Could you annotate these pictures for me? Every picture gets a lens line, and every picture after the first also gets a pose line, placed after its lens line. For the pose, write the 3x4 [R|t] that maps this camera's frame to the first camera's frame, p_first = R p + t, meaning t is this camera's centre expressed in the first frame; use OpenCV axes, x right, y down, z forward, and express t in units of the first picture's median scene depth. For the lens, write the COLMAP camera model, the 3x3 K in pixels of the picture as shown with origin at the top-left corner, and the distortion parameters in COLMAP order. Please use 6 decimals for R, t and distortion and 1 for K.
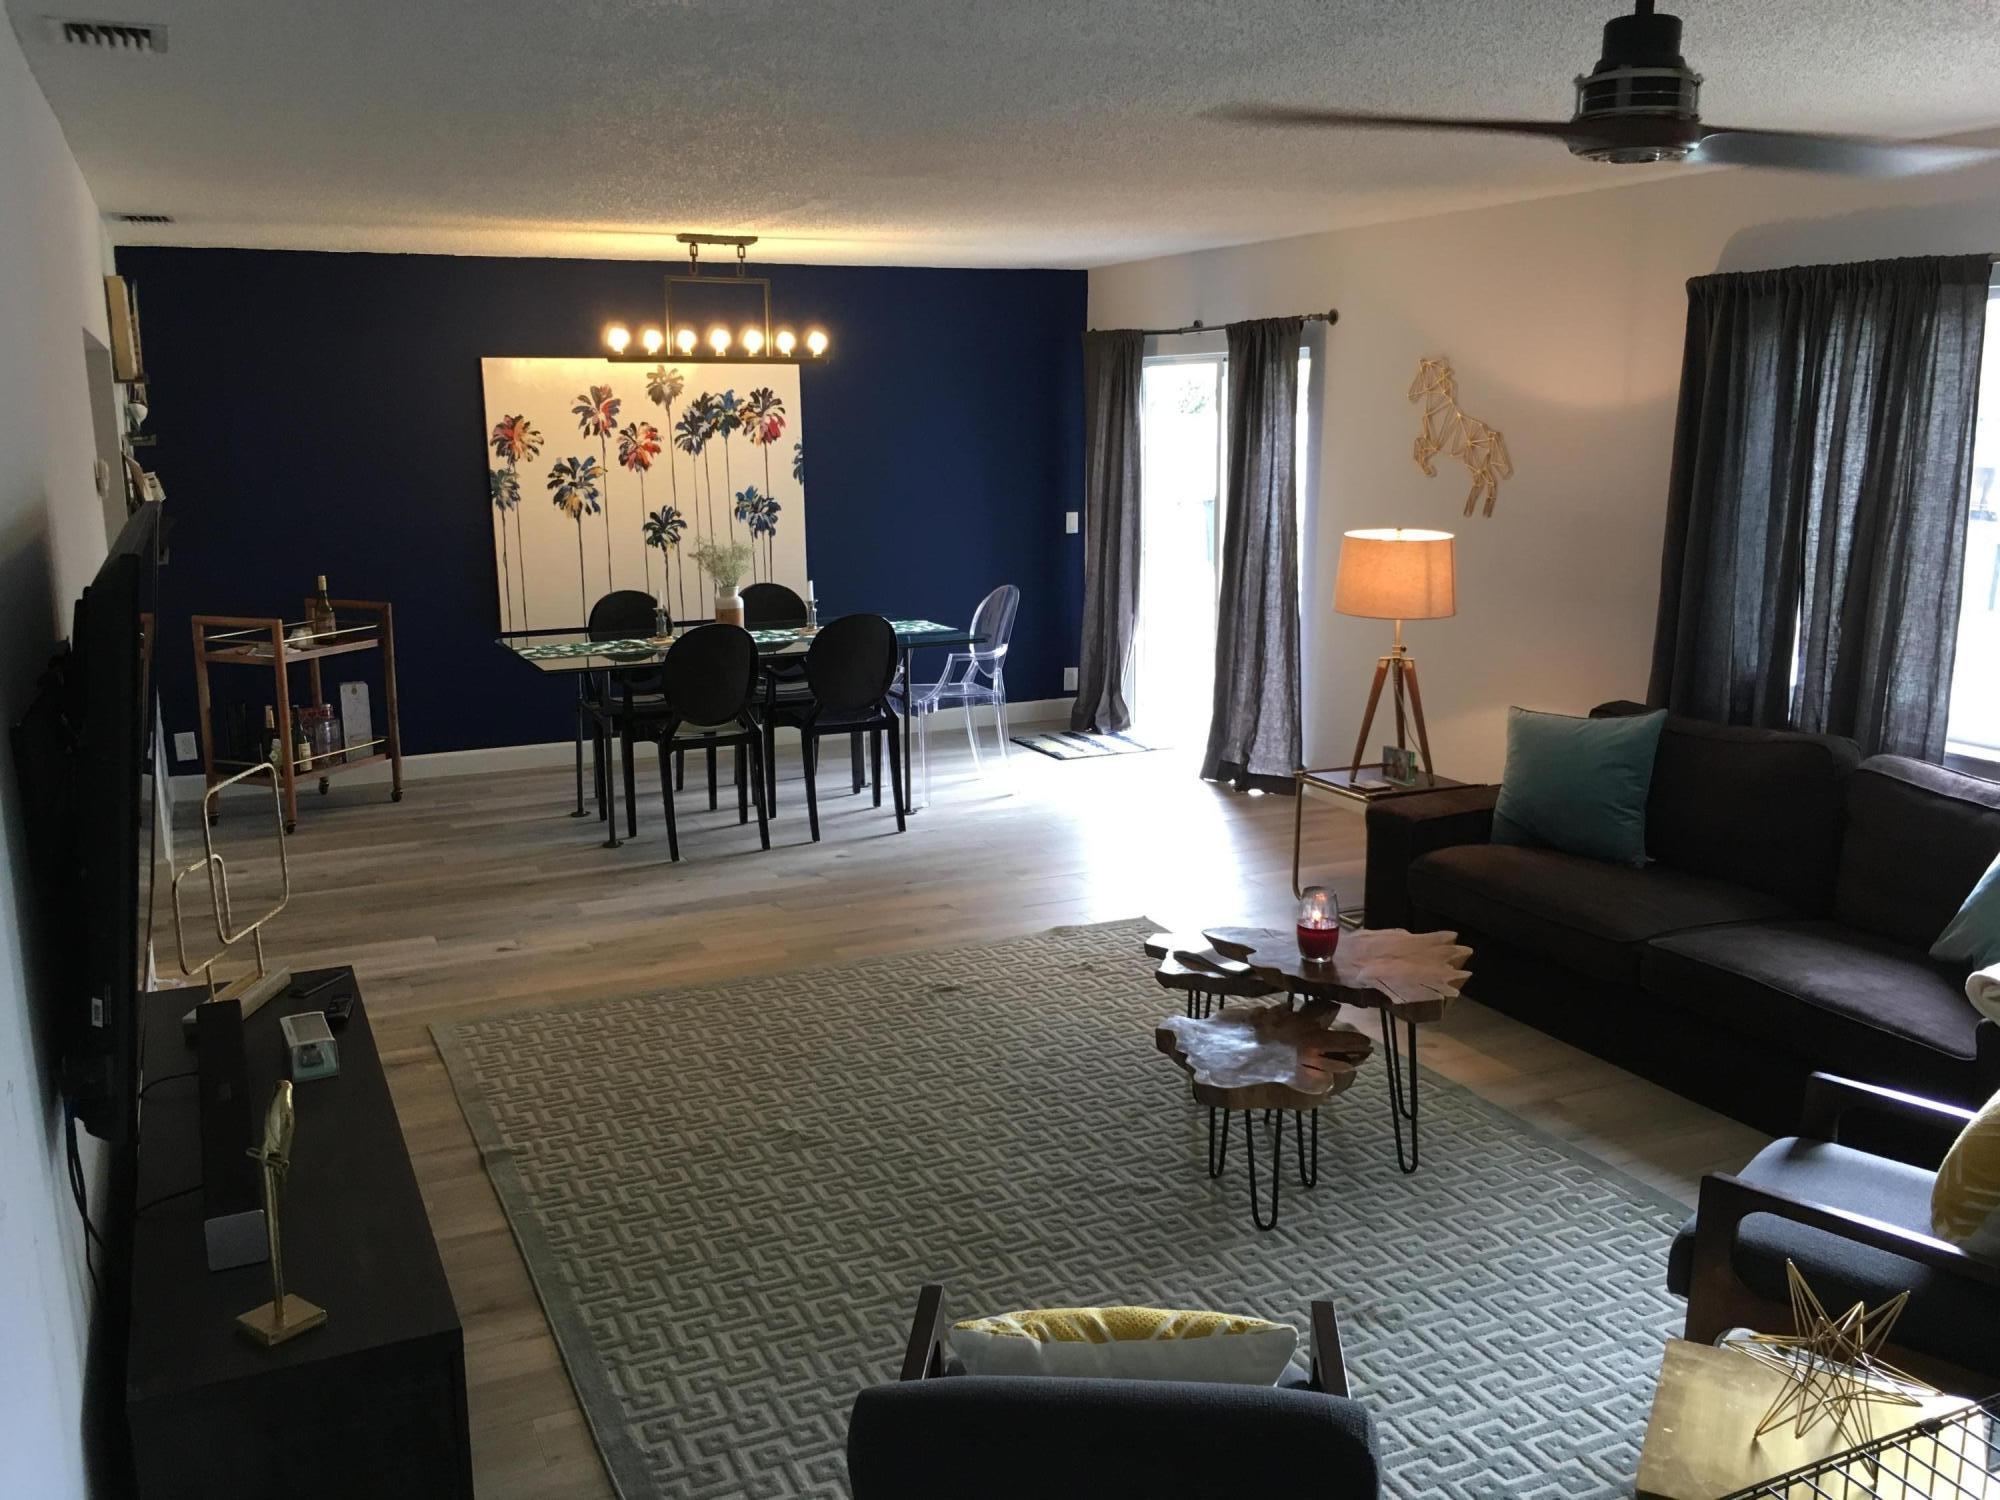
lens RADIAL K [[1707.2, 0, 989.3], [0, 1707.2, 736.7], [0, 0, 1]] dist [0.059986, -0.092880]
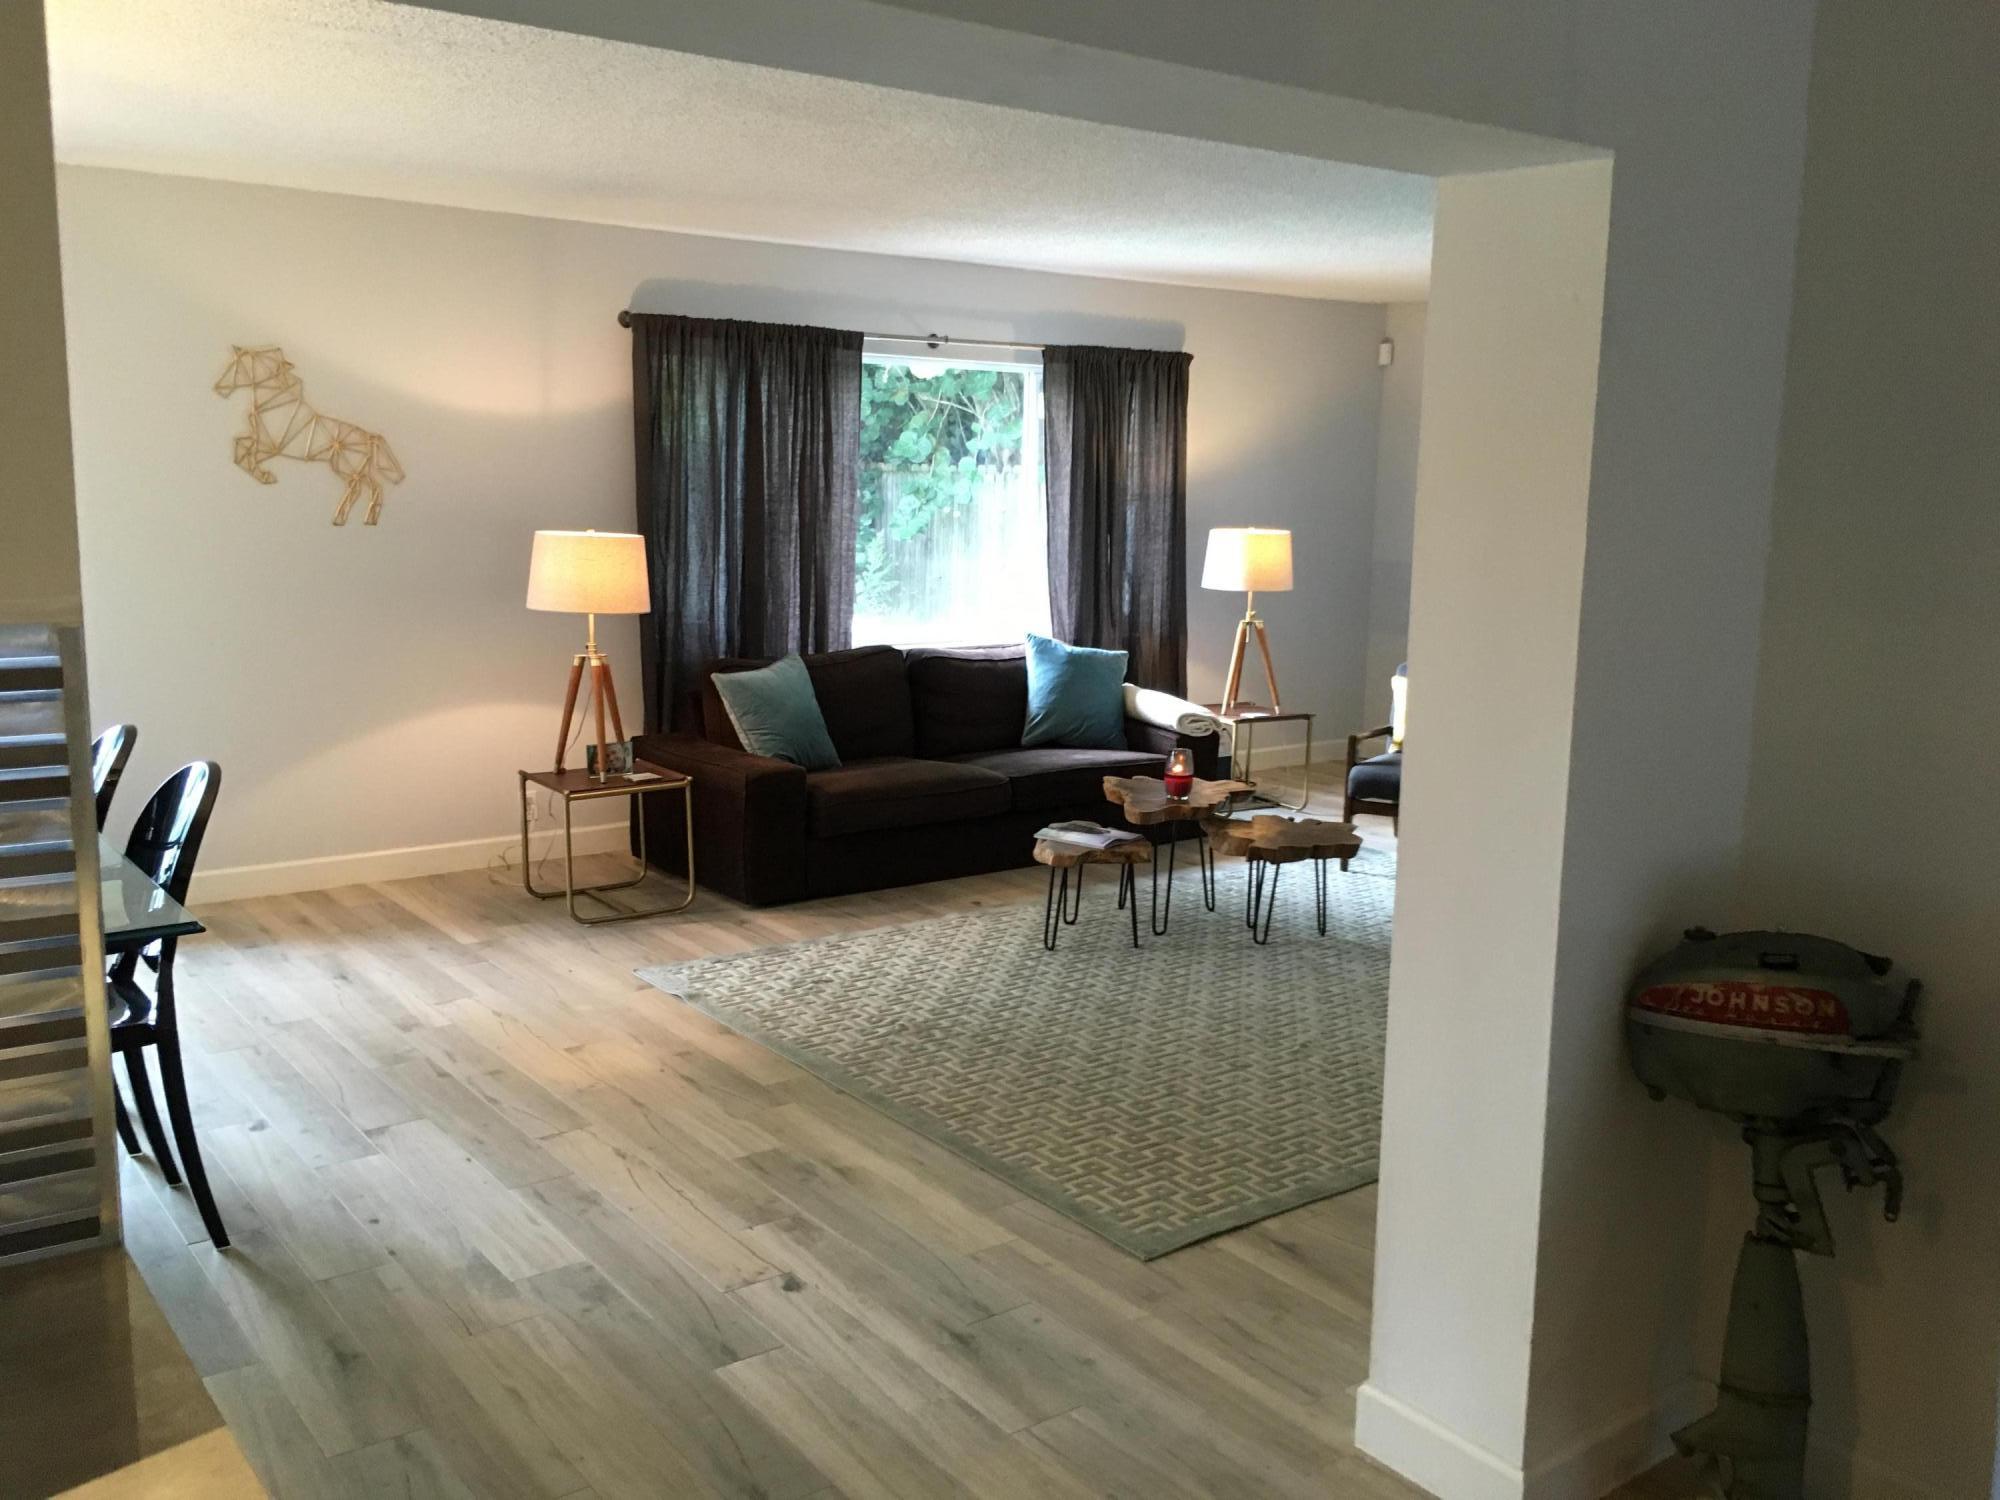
lens RADIAL K [[1707.2, 0, 1010.0], [0, 1707.2, 751.5], [0, 0, 1]] dist [0.059986, -0.092880]
pose [[-0.222369, -0.151495, 0.963121, -0.563849], [0.165524, 0.967647, 0.190424, -0.101369], [-0.960809, 0.201764, -0.190099, 0.679014]]
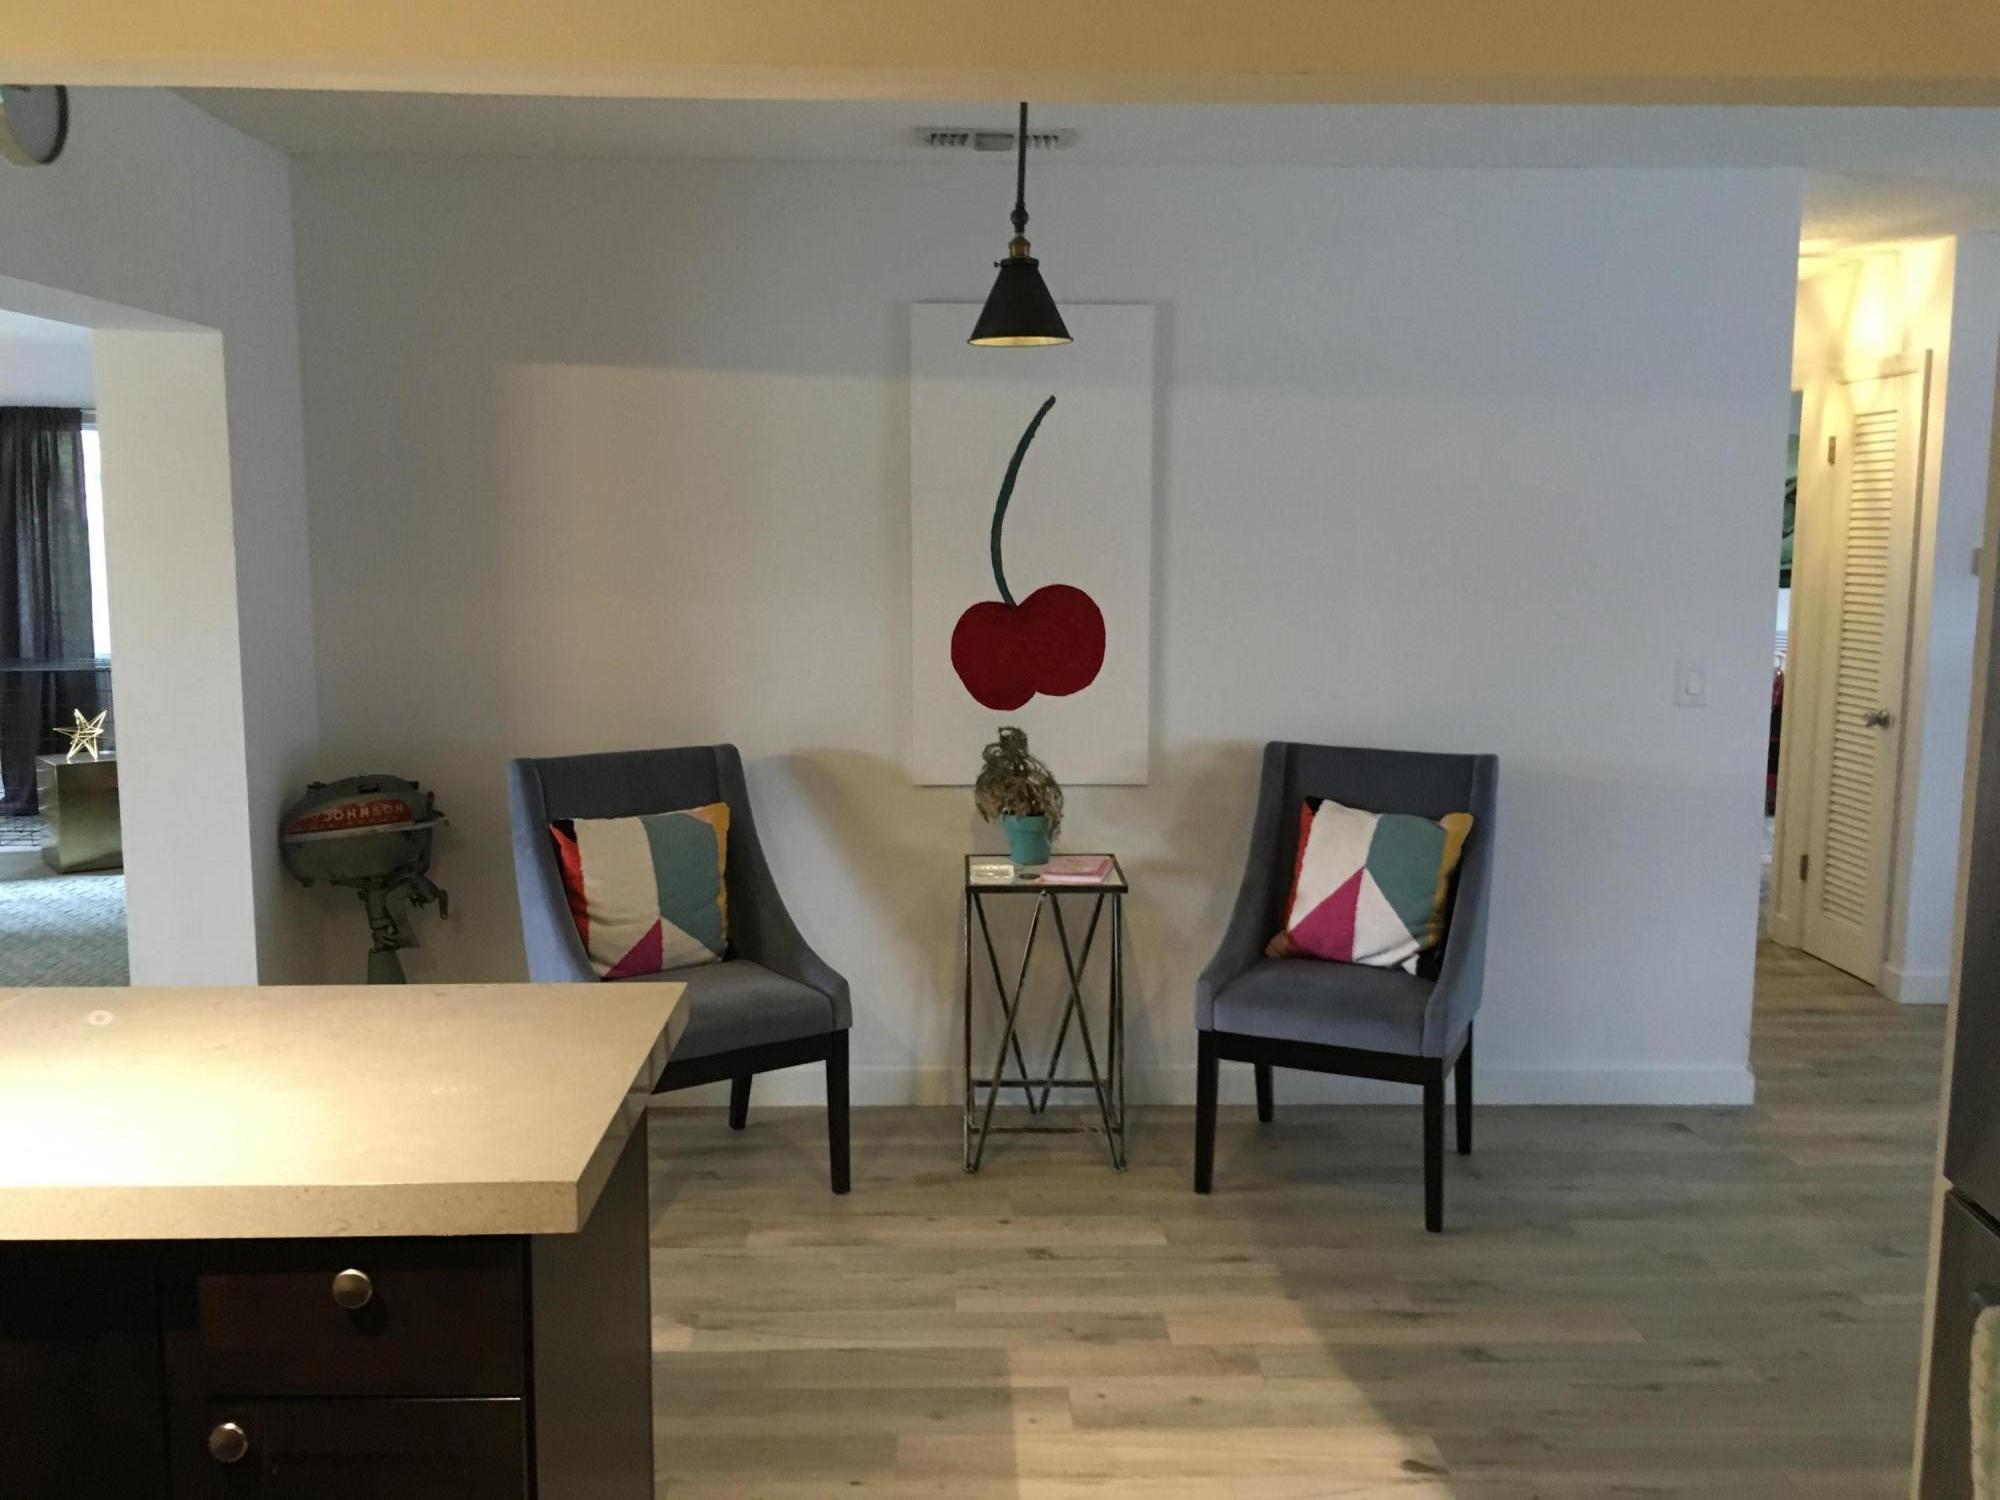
lens RADIAL K [[1707.2, 0, 992.7], [0, 1707.2, 740.7], [0, 0, 1]] dist [0.059986, -0.092880]
pose [[-0.922274, -0.043029, 0.384135, -0.686173], [0.077061, 0.953367, 0.291809, -0.139257], [-0.378778, 0.298730, -0.875949, 0.879425]]
